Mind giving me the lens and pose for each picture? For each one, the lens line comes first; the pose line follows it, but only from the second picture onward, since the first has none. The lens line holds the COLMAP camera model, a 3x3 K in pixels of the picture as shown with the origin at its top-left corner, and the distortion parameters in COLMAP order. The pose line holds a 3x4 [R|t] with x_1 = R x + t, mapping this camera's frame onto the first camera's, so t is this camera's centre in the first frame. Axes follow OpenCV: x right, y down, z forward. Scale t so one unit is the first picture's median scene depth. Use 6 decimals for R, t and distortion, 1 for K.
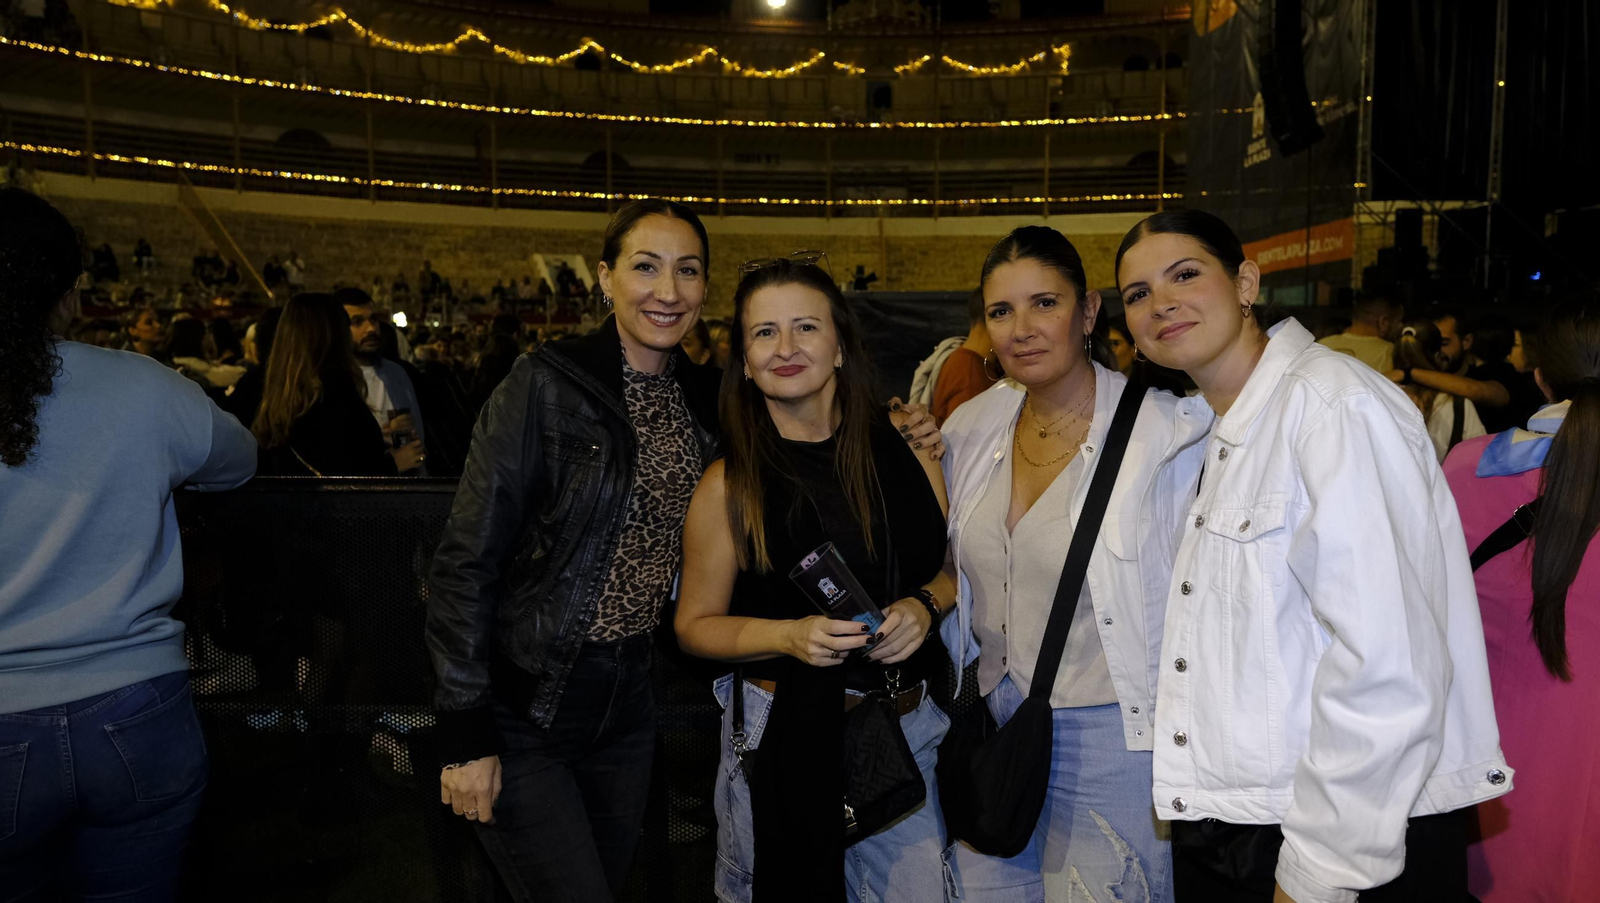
lens RADIAL K [[1127.2, 0, 800.0], [0, 1127.2, 451.5], [0, 0, 1]] dist [-0.025533, 0.019423]
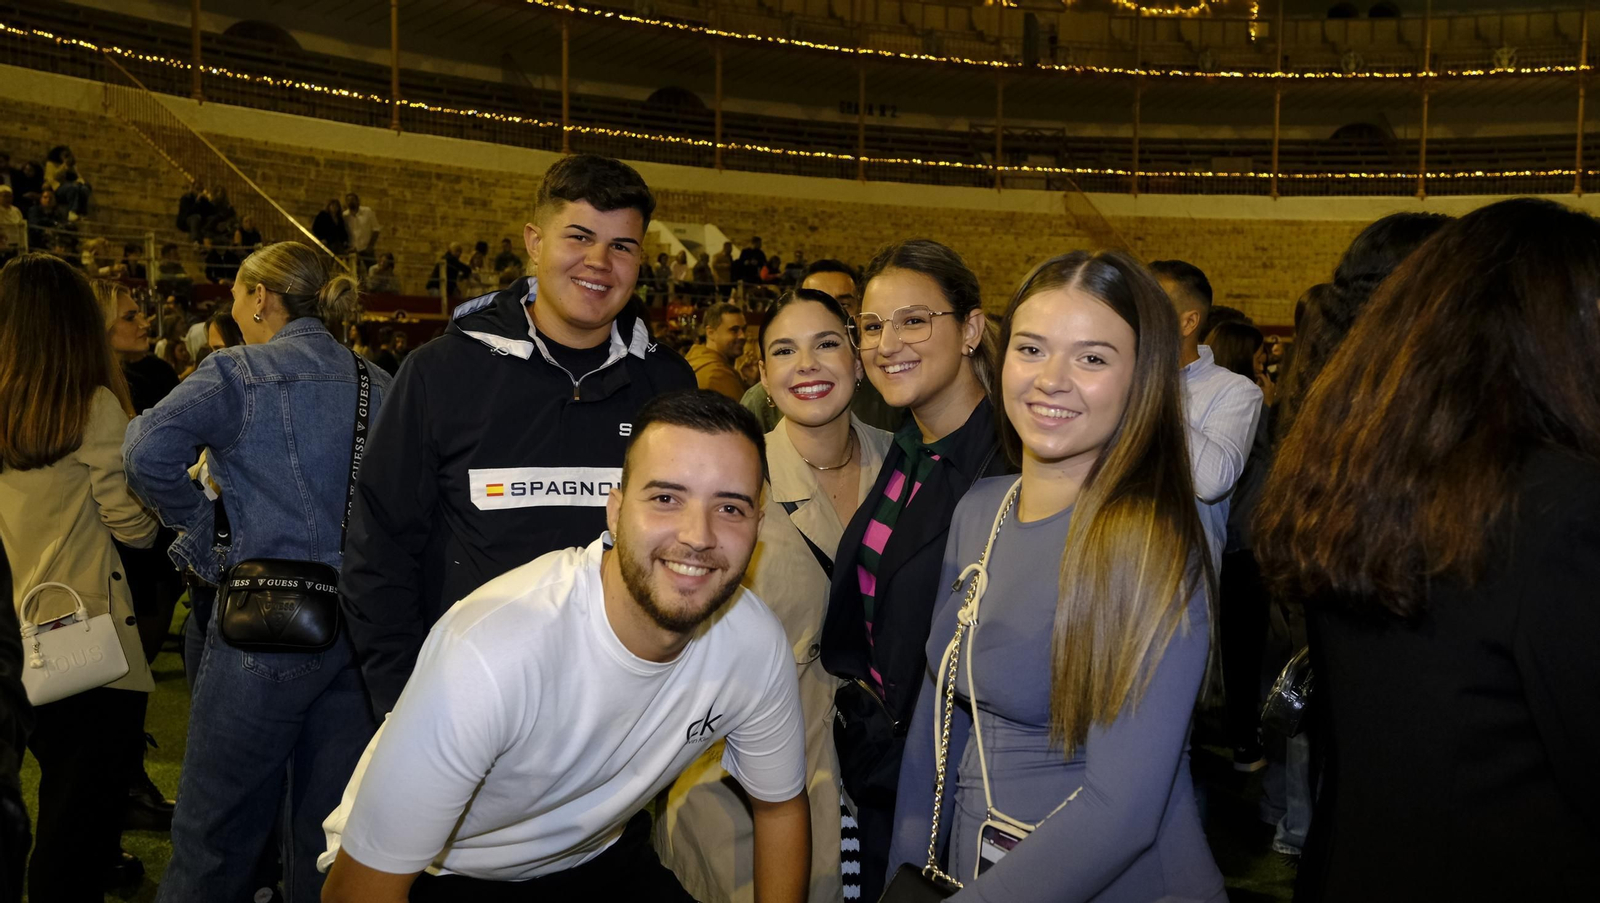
lens RADIAL K [[1193.3, 0, 800.0], [0, 1193.3, 451.5], [0, 0, 1]] dist [-0.034448, 0.031965]
pose [[0.983794, -0.003319, 0.179274, -0.251486], [0.006079, 0.999871, -0.014846, -0.024334], [-0.179201, 0.015695, 0.983687, 0.262239]]
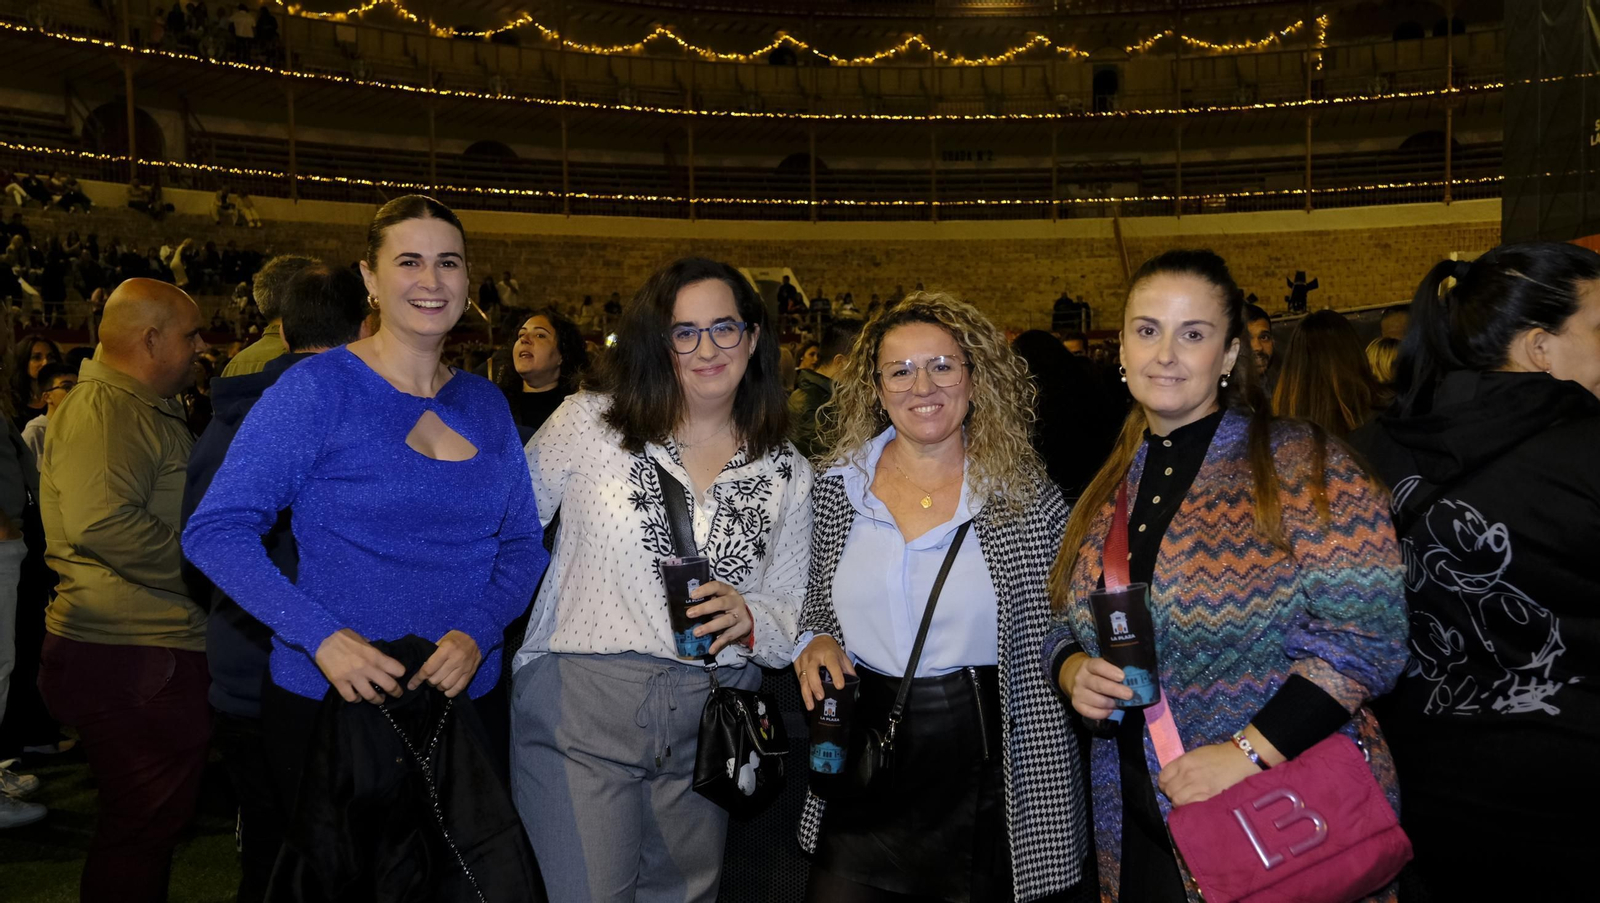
lens RADIAL K [[1262.9, 0, 800.0], [0, 1262.9, 451.5], [0, 0, 1]] dist [-0.014150, 0.008598]
pose [[0.993460, -0.009338, -0.113800, -0.065084], [0.006519, 0.999663, -0.025117, 0.000401], [0.113997, 0.024211, 0.993186, -0.012026]]
